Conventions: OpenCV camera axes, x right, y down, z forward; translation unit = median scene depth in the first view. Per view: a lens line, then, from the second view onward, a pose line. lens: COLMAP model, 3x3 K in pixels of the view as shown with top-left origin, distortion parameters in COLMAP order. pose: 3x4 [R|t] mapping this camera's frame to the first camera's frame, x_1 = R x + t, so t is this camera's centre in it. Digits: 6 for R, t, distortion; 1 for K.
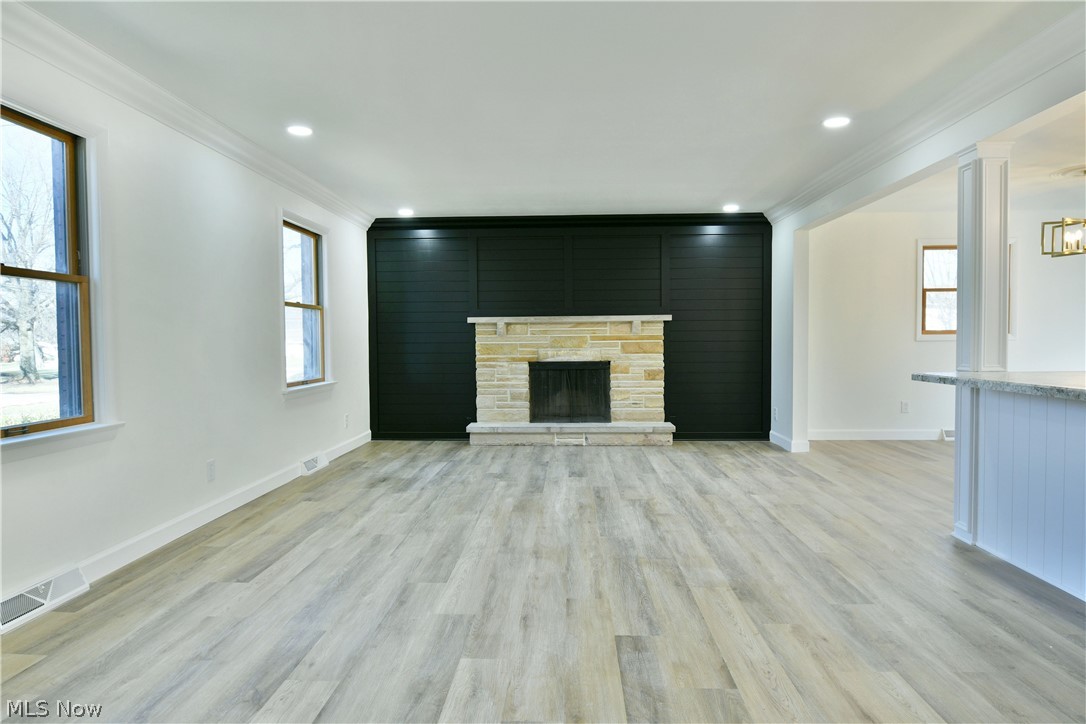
lens RADIAL K [[658.5, 0, 543.0], [0, 658.5, 362.0], [0, 0, 1]] dist [-0.010760, -0.003971]
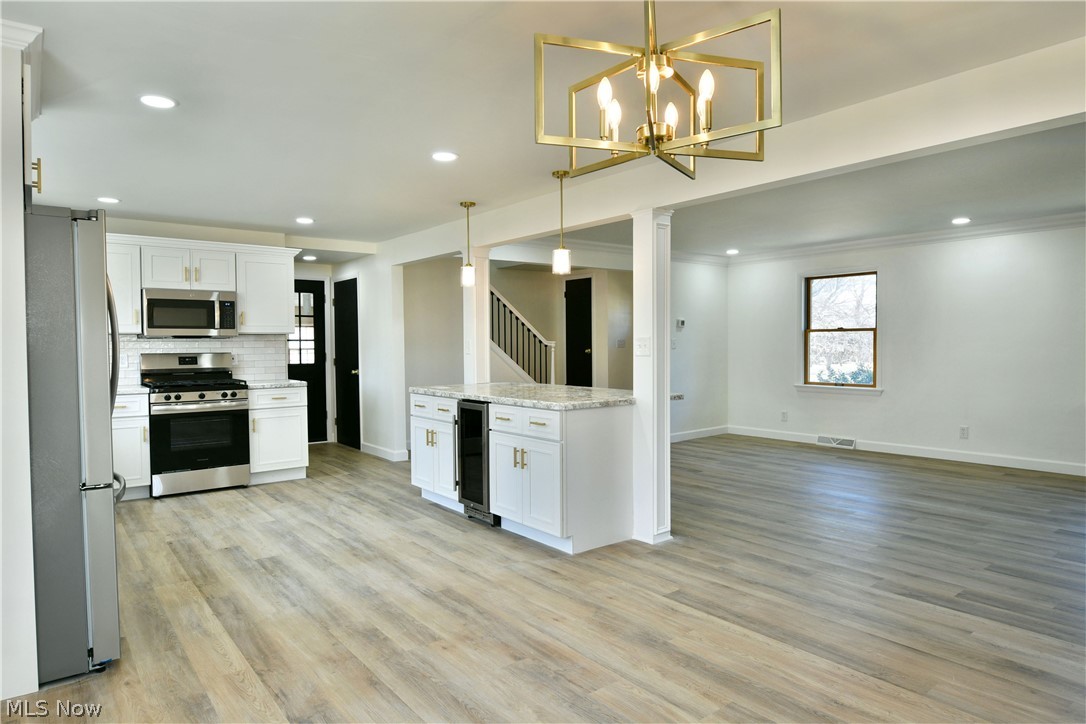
lens RADIAL K [[654.3, 0, 553.0], [0, 654.3, 358.1], [0, 0, 1]] dist [-0.012294, -0.000633]
pose [[-0.753280, 0.029338, -0.657046, 0.816126], [-0.008955, 0.998455, 0.054849, -0.063655], [0.657640, 0.047200, -0.751853, 0.910480]]
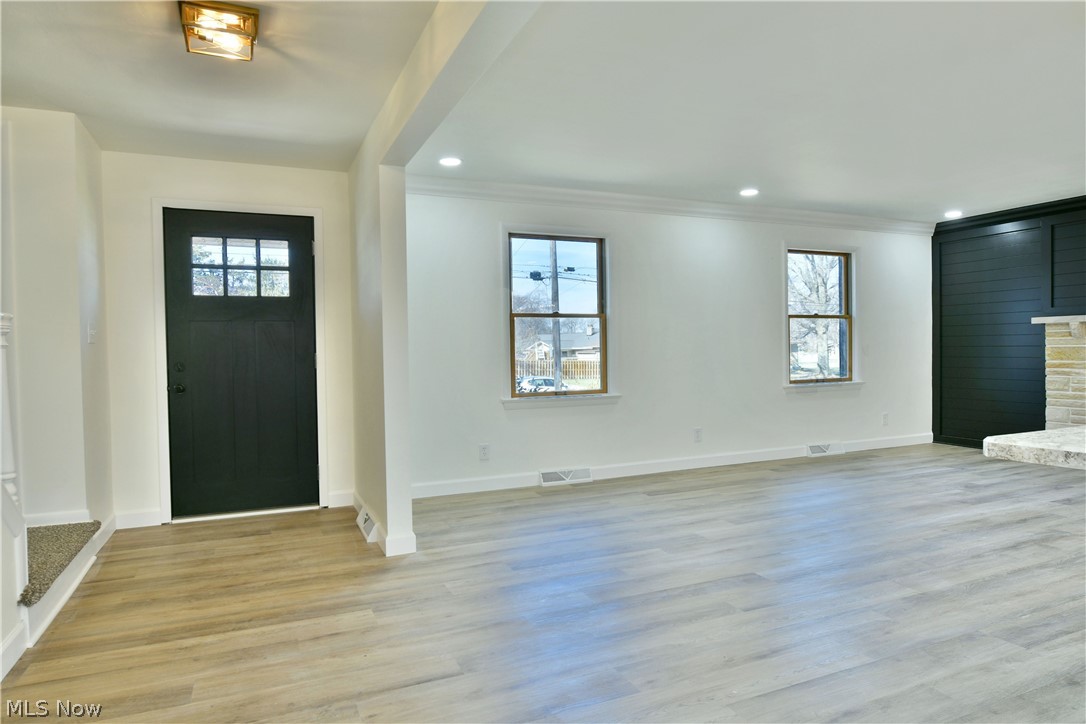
lens RADIAL K [[658.9, 0, 535.1], [0, 658.9, 365.9], [0, 0, 1]] dist [-0.017515, -0.001023]
pose [[0.438752, 0.023224, -0.898308, 0.390338], [-0.018150, 0.999691, 0.016981, -0.005324], [0.898425, 0.008854, 0.439038, 0.007402]]
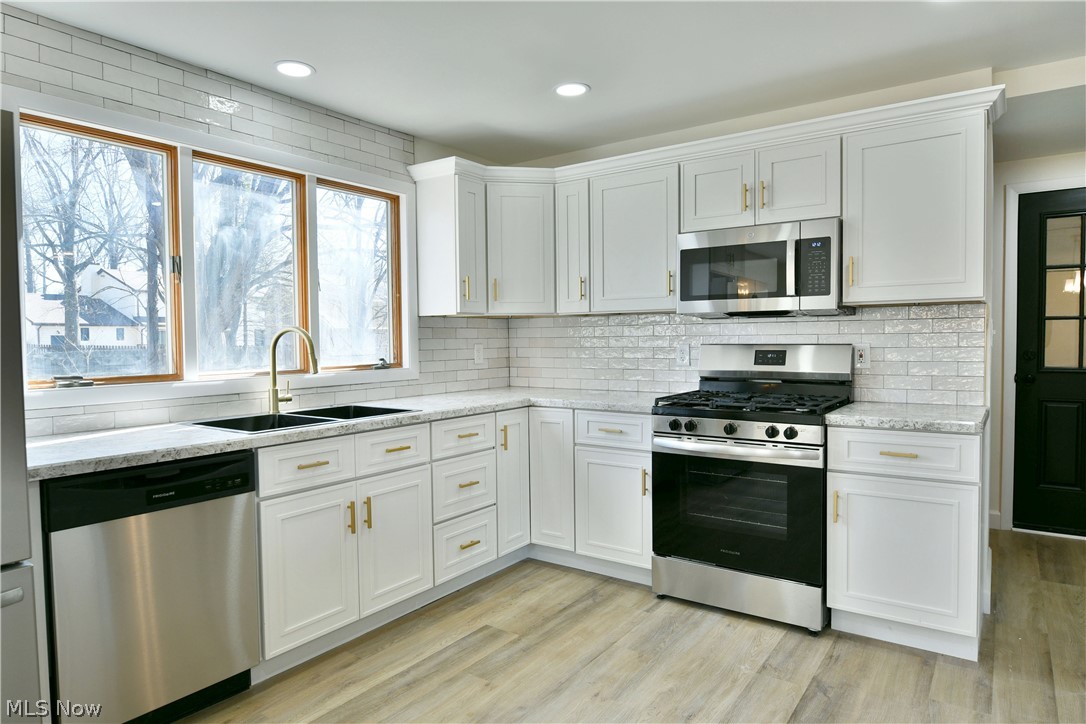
lens RADIAL K [[658.9, 0, 535.1], [0, 658.9, 365.9], [0, 0, 1]] dist [-0.017515, -0.001023]
pose [[-0.835865, -0.004713, 0.548915, 0.488814], [0.037519, 0.997134, 0.065695, -0.040111], [-0.547651, 0.075507, -0.833293, 0.428322]]
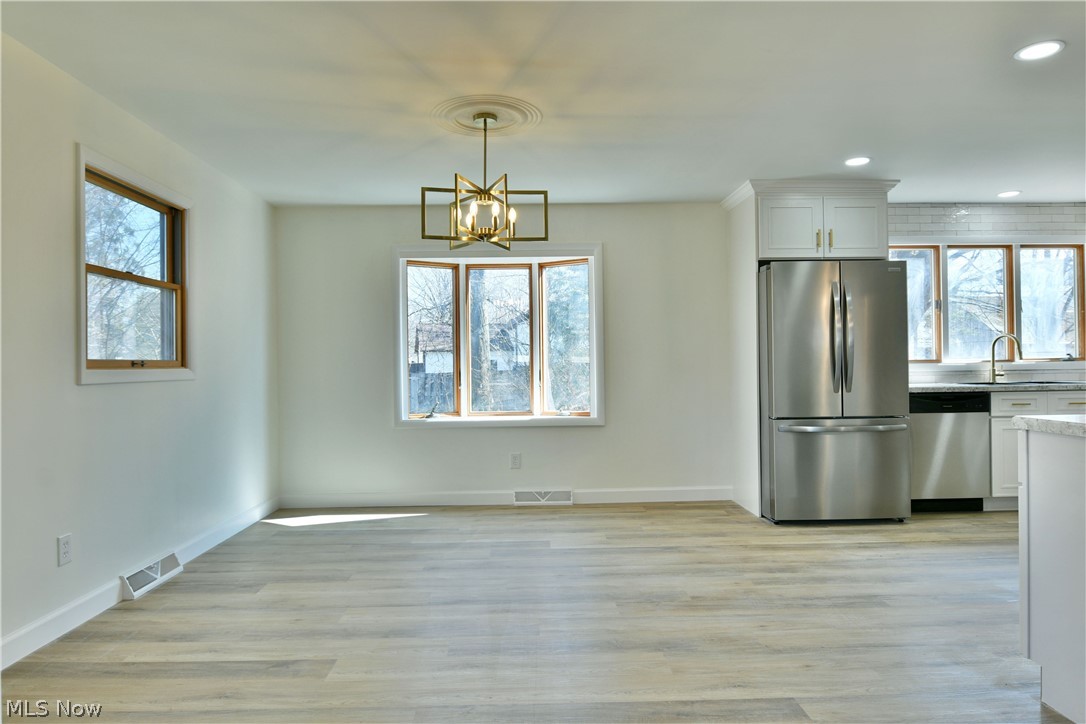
lens RADIAL K [[652.9, 0, 519.2], [0, 652.9, 363.9], [0, 0, 1]] dist [-0.021393, -0.002727]
pose [[-0.041168, 0.013602, 0.999060, 0.137521], [0.047175, 0.998819, -0.011654, -0.026864], [-0.998038, 0.046651, -0.041761, 0.747789]]
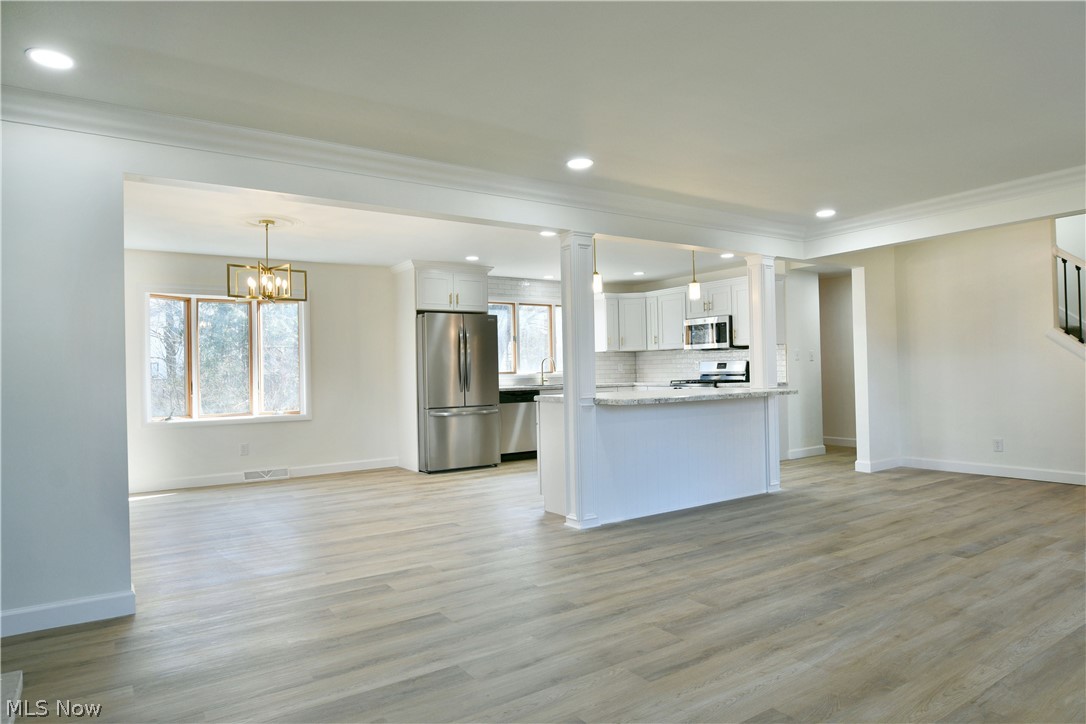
lens RADIAL K [[658.9, 0, 535.1], [0, 658.9, 365.9], [0, 0, 1]] dist [-0.017515, -0.001023]
pose [[-0.590600, 0.028388, 0.806465, -0.189210], [0.053897, 0.998537, 0.004321, -0.032434], [-0.805163, 0.046018, -0.591266, 0.955403]]
